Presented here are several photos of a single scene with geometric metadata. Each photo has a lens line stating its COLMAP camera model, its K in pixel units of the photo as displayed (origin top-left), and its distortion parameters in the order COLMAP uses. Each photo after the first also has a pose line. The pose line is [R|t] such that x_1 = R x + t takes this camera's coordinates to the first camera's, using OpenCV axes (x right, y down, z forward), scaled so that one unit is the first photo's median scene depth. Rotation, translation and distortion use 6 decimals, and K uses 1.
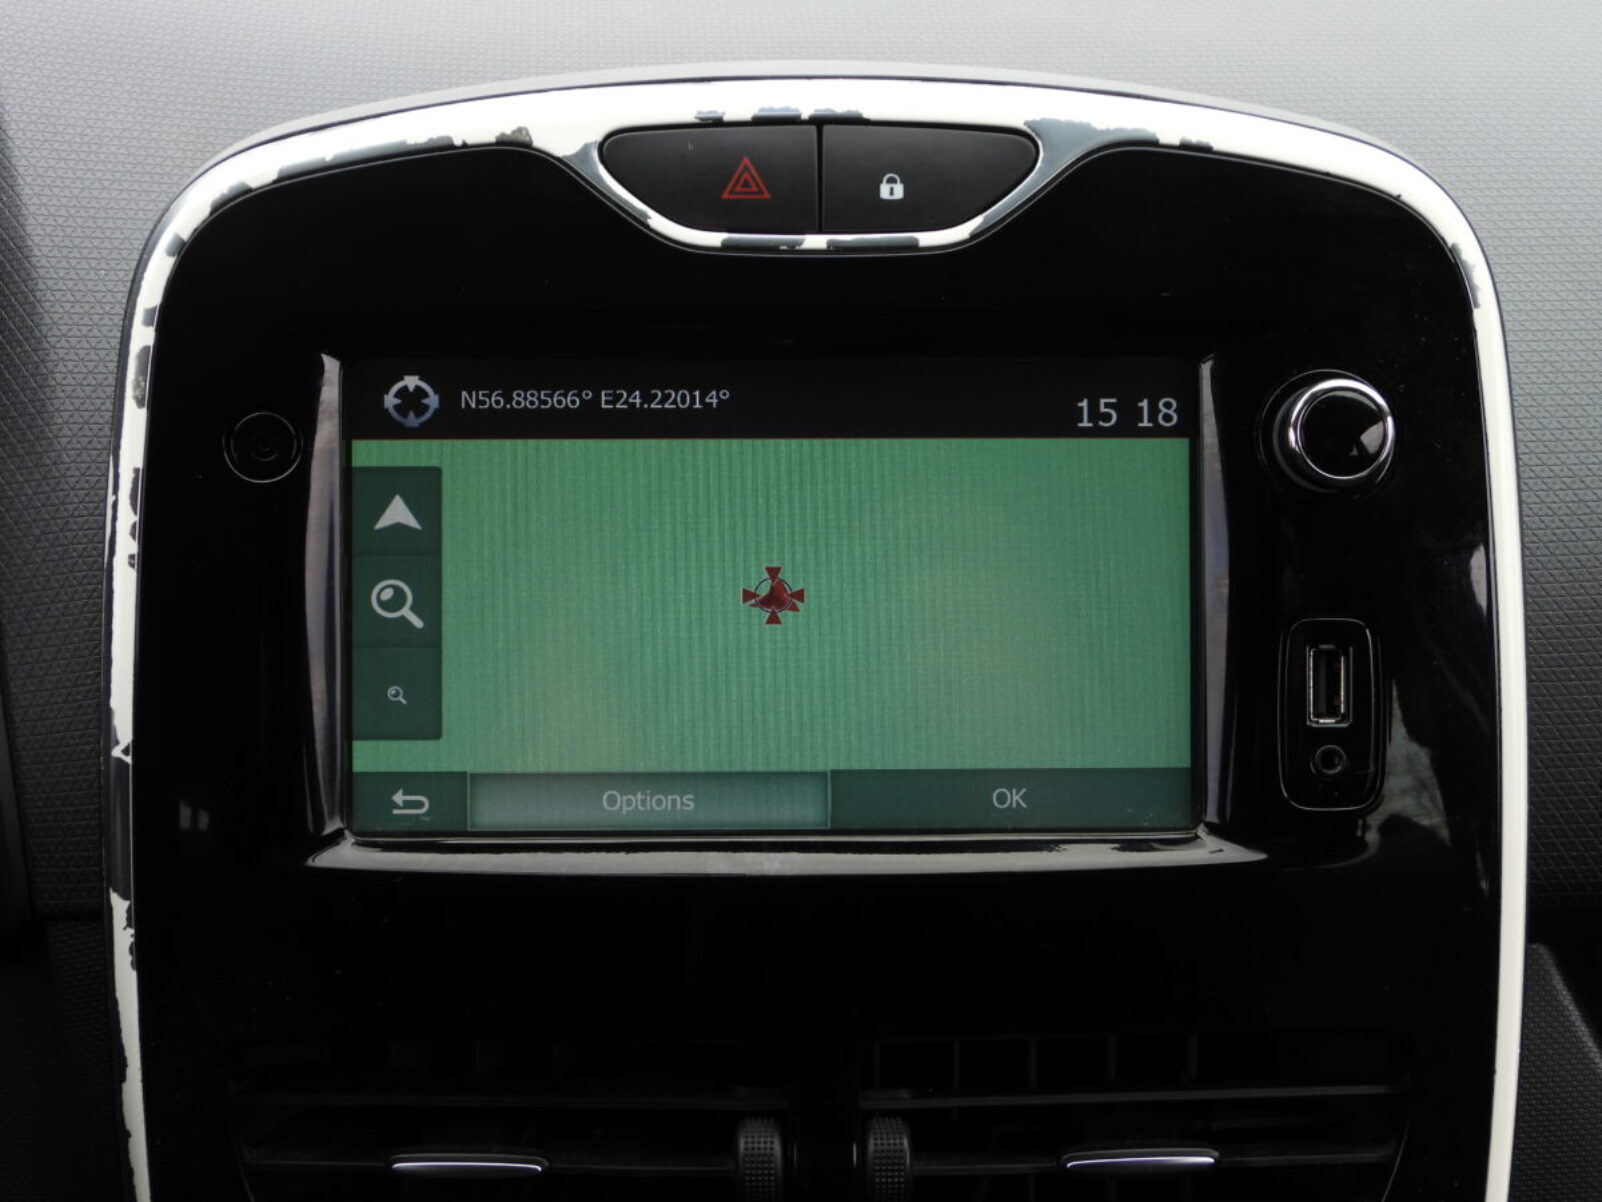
lens RADIAL K [[2607.5, 0, 801.0], [0, 2607.5, 601.0], [0, 0, 1]] dist [-0.015372, -0.001215]
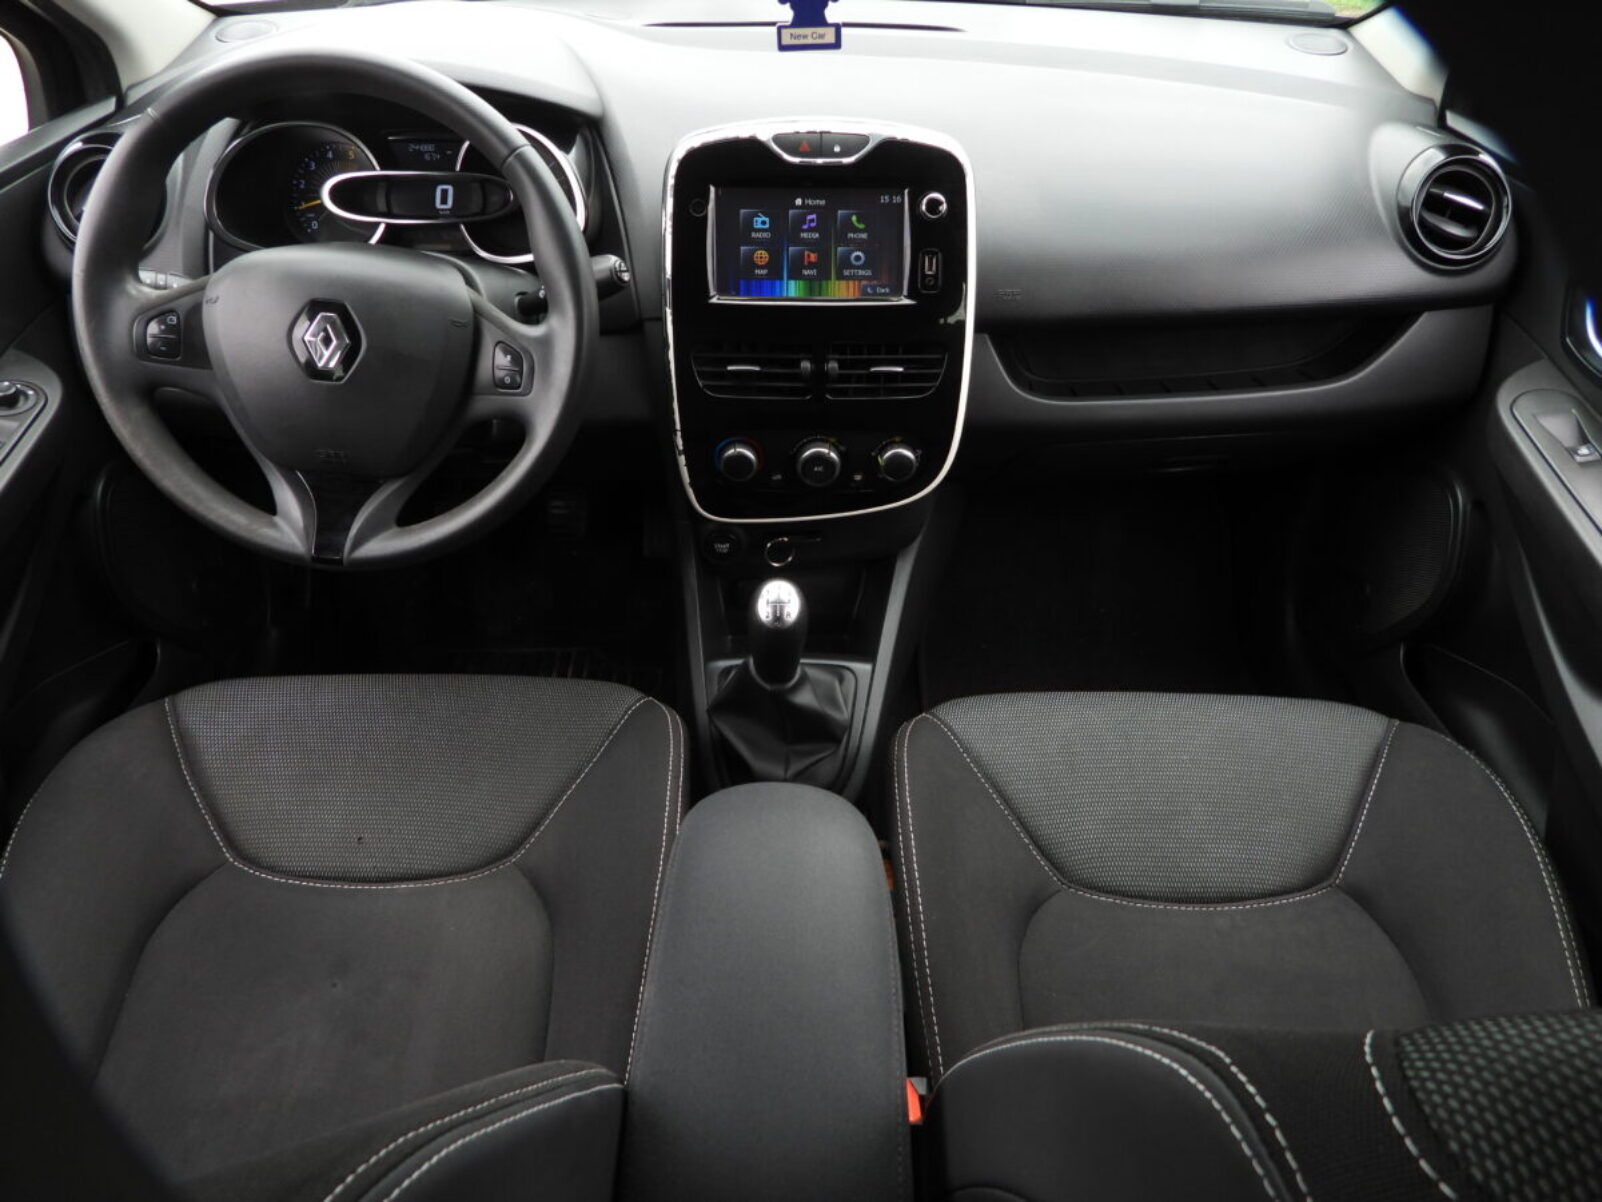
lens RADIAL K [[1151.5, 0, 801.0], [0, 1151.5, 601.0], [0, 0, 1]] dist [-0.013776, 0.011827]
pose [[0.999952, 0.009838, 0.000437, -0.020475], [-0.009691, 0.975164, 0.221271, 0.165297], [0.001751, -0.221264, 0.975212, -1.110302]]
